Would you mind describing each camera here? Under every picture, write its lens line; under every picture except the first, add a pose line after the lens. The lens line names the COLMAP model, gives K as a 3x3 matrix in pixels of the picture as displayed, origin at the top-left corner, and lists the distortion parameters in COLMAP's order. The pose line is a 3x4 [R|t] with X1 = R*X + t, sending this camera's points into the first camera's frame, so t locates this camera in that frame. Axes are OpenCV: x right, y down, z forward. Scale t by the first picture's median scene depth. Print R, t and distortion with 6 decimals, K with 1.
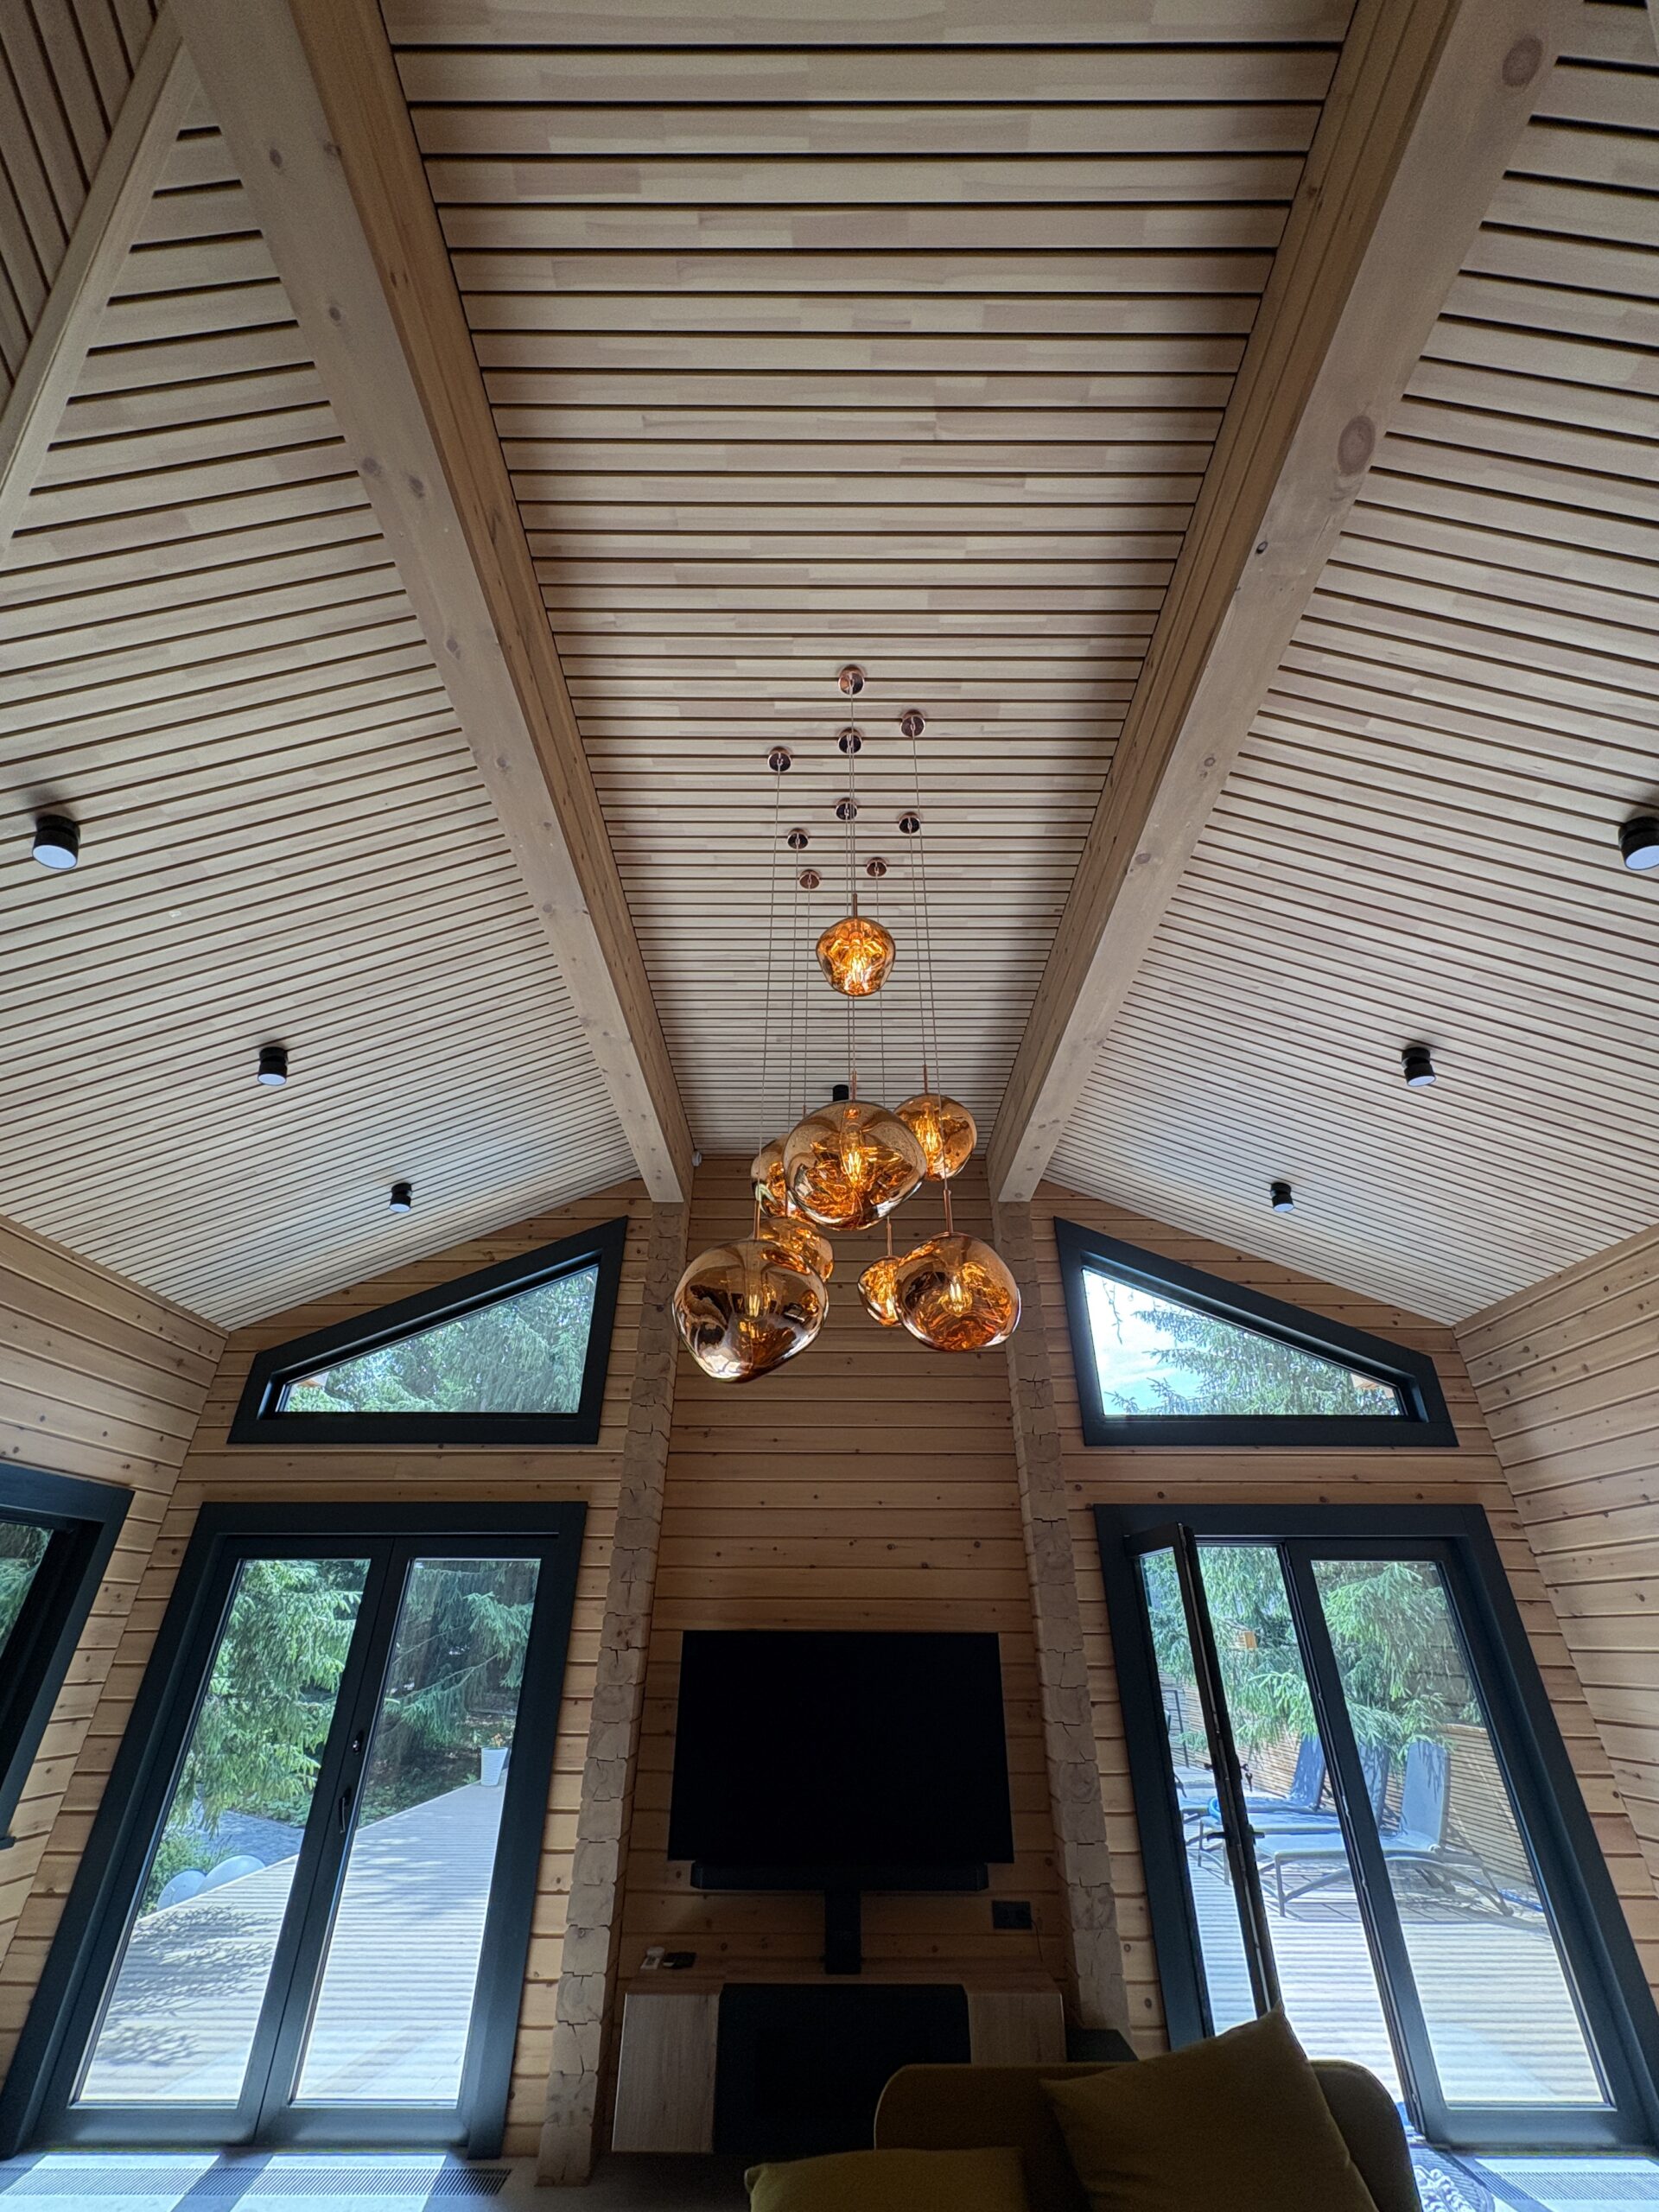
lens RADIAL K [[880.9, 0, 836.0], [0, 880.9, 1107.5], [0, 0, 1]] dist [0.002326, 0.000048]
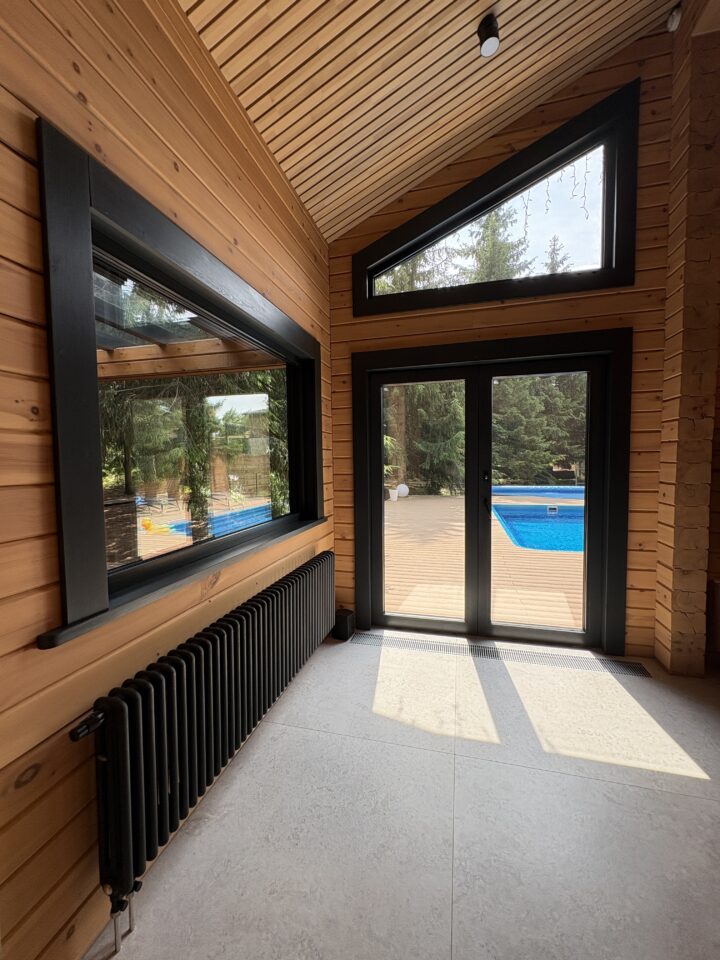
lens RADIAL K [[382.3, 0, 356.9], [0, 382.3, 476.6], [0, 0, 1]] dist [0.002326, 0.000048]
pose [[0.966202, -0.004461, -0.257749, -0.584135], [0.147414, 0.829801, 0.538238, 0.289594], [0.211480, -0.558042, 0.802412, 0.362057]]
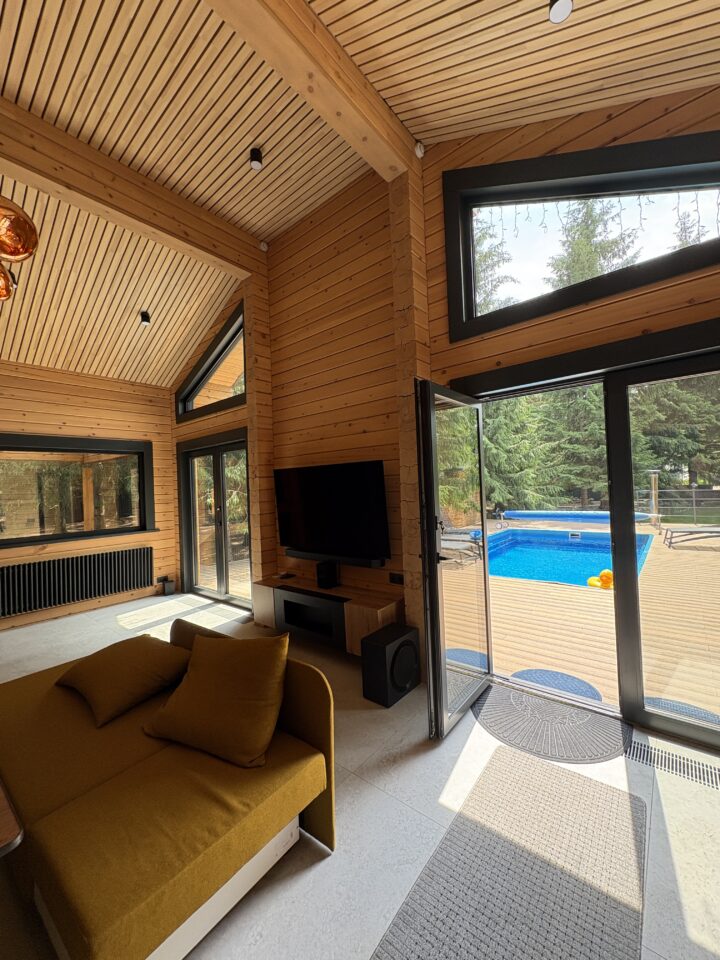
lens RADIAL K [[382.3, 0, 360.7], [0, 382.3, 481.0], [0, 0, 1]] dist [0.002326, 0.000048]
pose [[0.766973, -0.043633, -0.640194, 0.637188], [0.369263, 0.845947, 0.384733, 0.317653], [0.524783, -0.531479, 0.664930, 0.439023]]
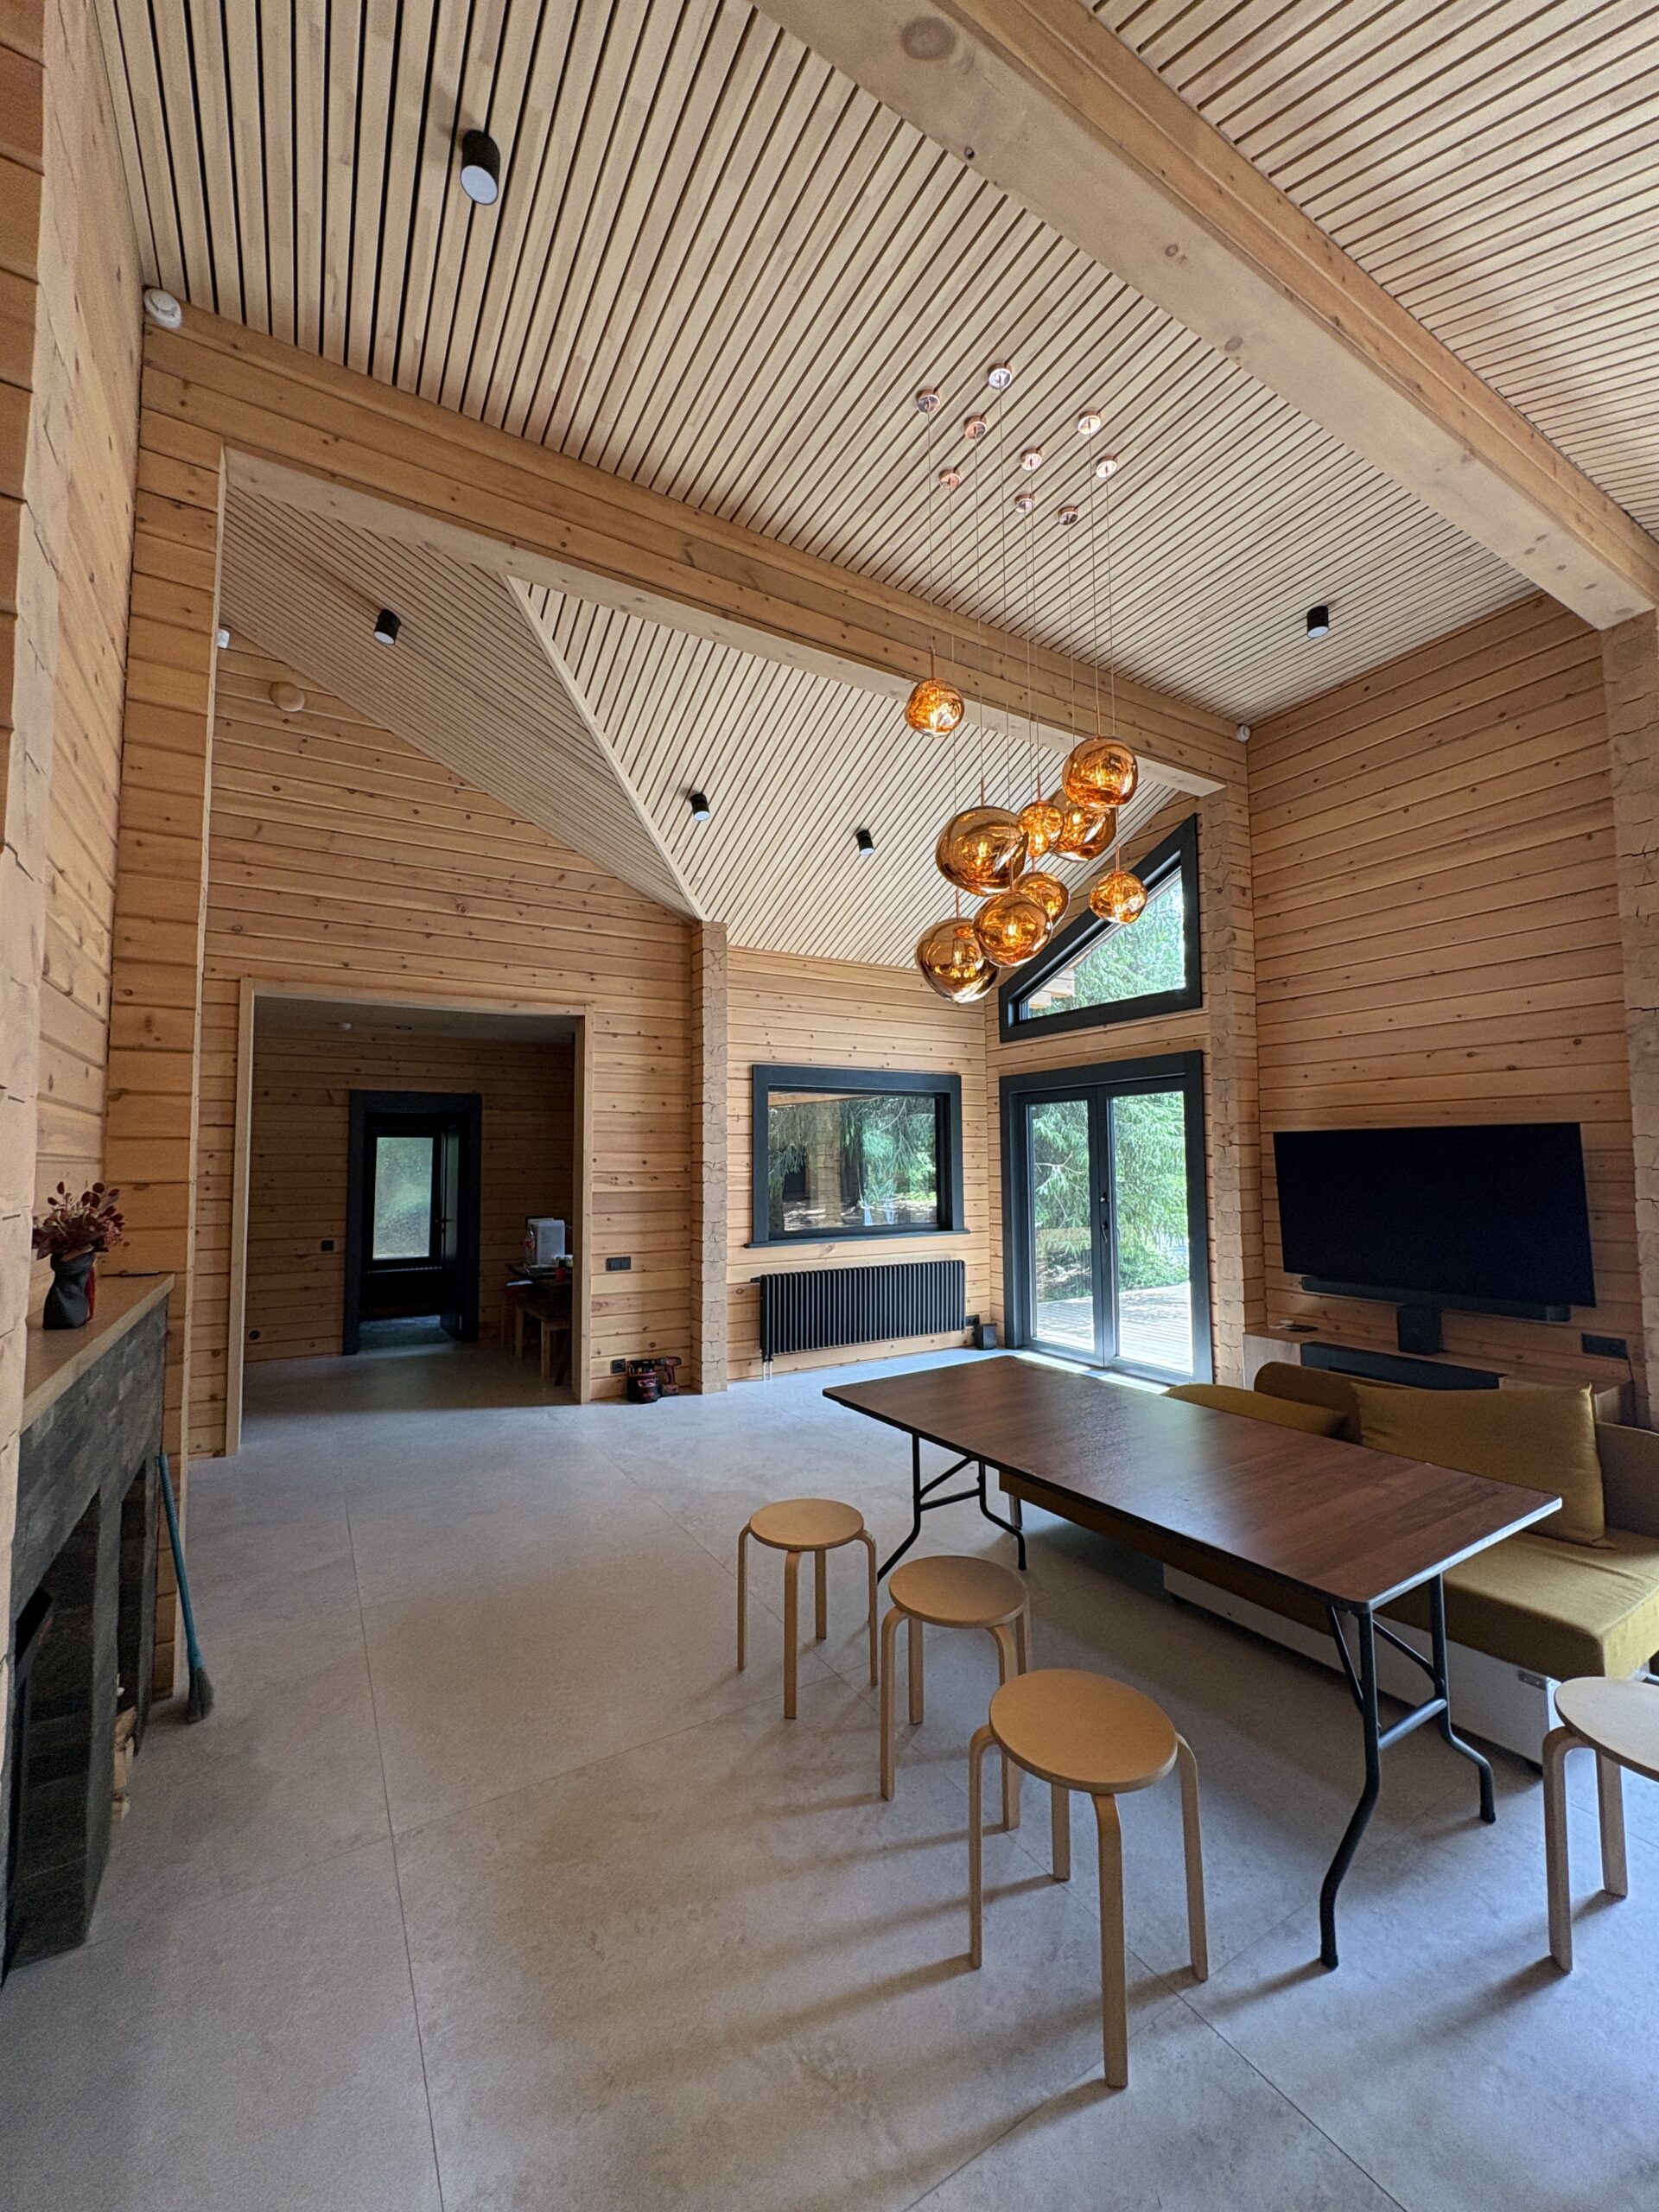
lens RADIAL K [[880.9, 0, 829.4], [0, 880.9, 1108.6], [0, 0, 1]] dist [0.002326, 0.000048]
pose [[0.513136, -0.060220, -0.856192, 0.588994], [0.452737, 0.866466, 0.210393, 0.004913], [0.729192, -0.495590, 0.471879, -0.052191]]
